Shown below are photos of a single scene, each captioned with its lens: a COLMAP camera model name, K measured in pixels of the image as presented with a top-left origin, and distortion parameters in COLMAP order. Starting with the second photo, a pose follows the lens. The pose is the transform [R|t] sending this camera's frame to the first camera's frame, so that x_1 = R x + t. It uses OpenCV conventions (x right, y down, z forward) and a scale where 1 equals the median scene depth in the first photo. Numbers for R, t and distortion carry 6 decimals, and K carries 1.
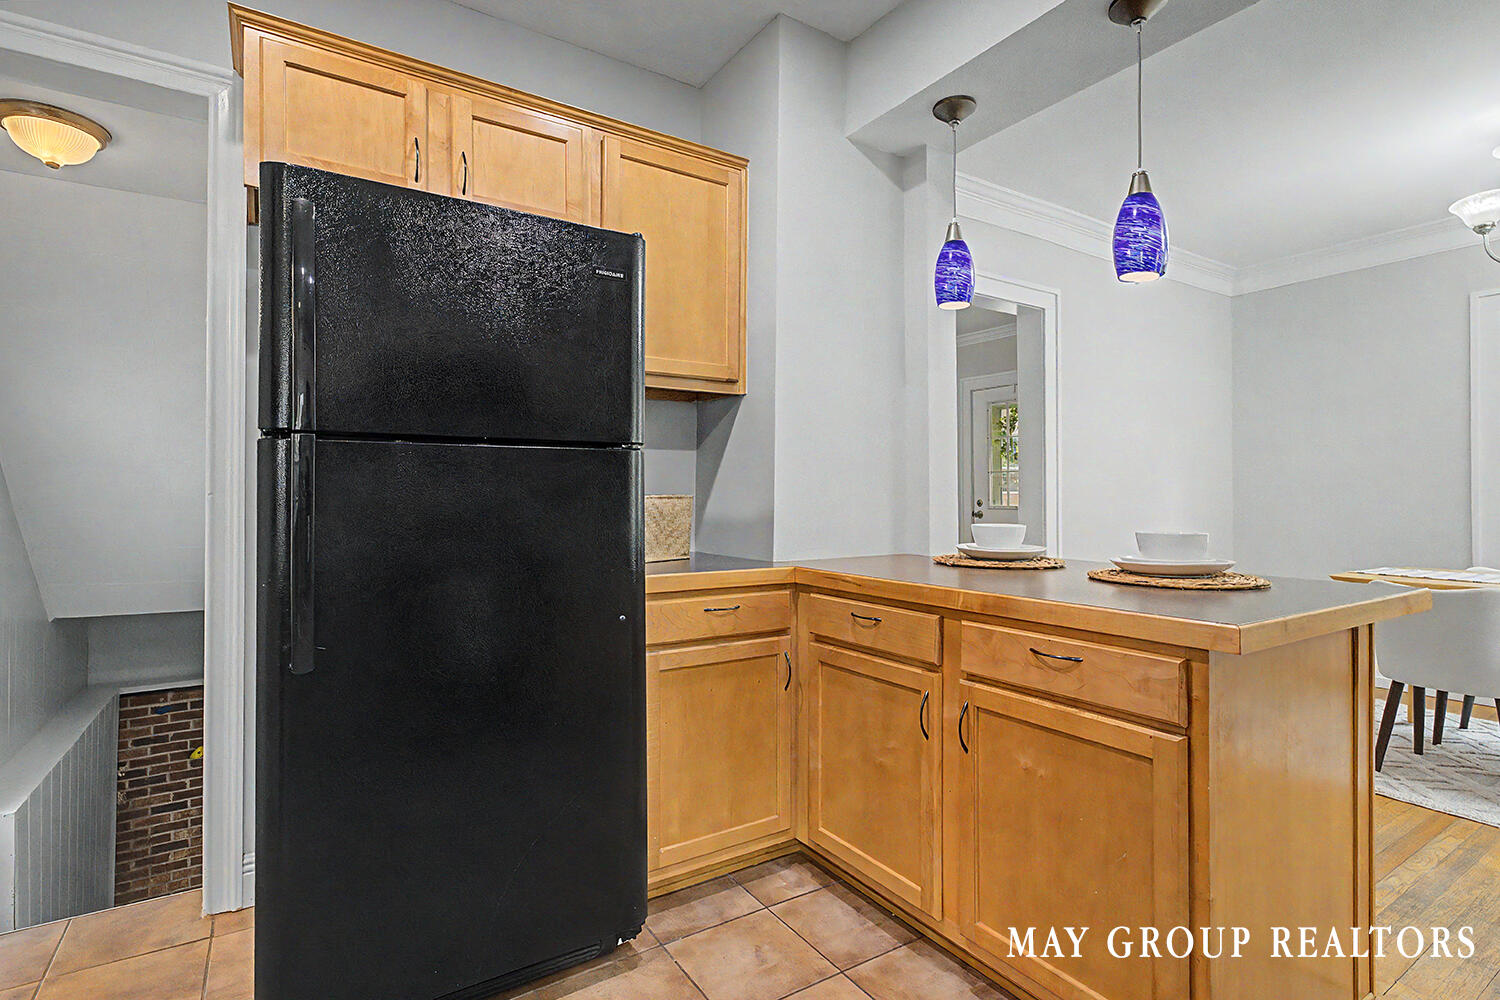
lens RADIAL K [[742.0, 0, 752.9], [0, 742.0, 484.6], [0, 0, 1]] dist [-0.013664, 0.001986]
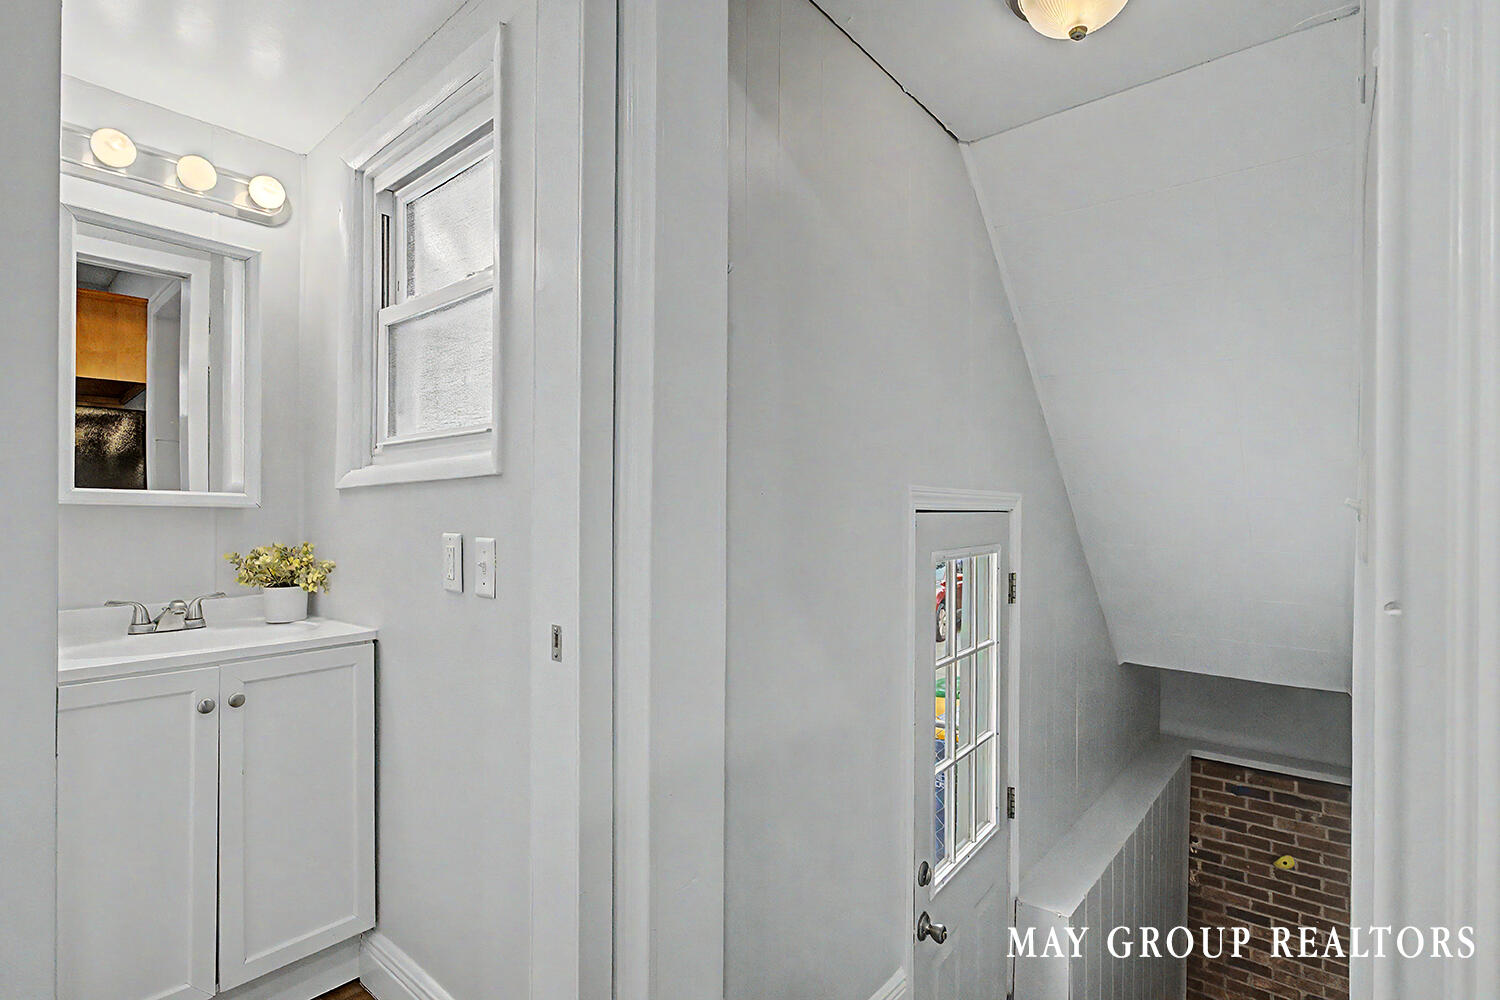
lens RADIAL K [[742.0, 0, 750.6], [0, 742.0, 497.4], [0, 0, 1]] dist [-0.013664, 0.001986]
pose [[0.305896, -0.002016, -0.952063, -0.208955], [0.005903, 0.999983, -0.000220, -0.013991], [0.952047, -0.005553, 0.305902, 0.258496]]
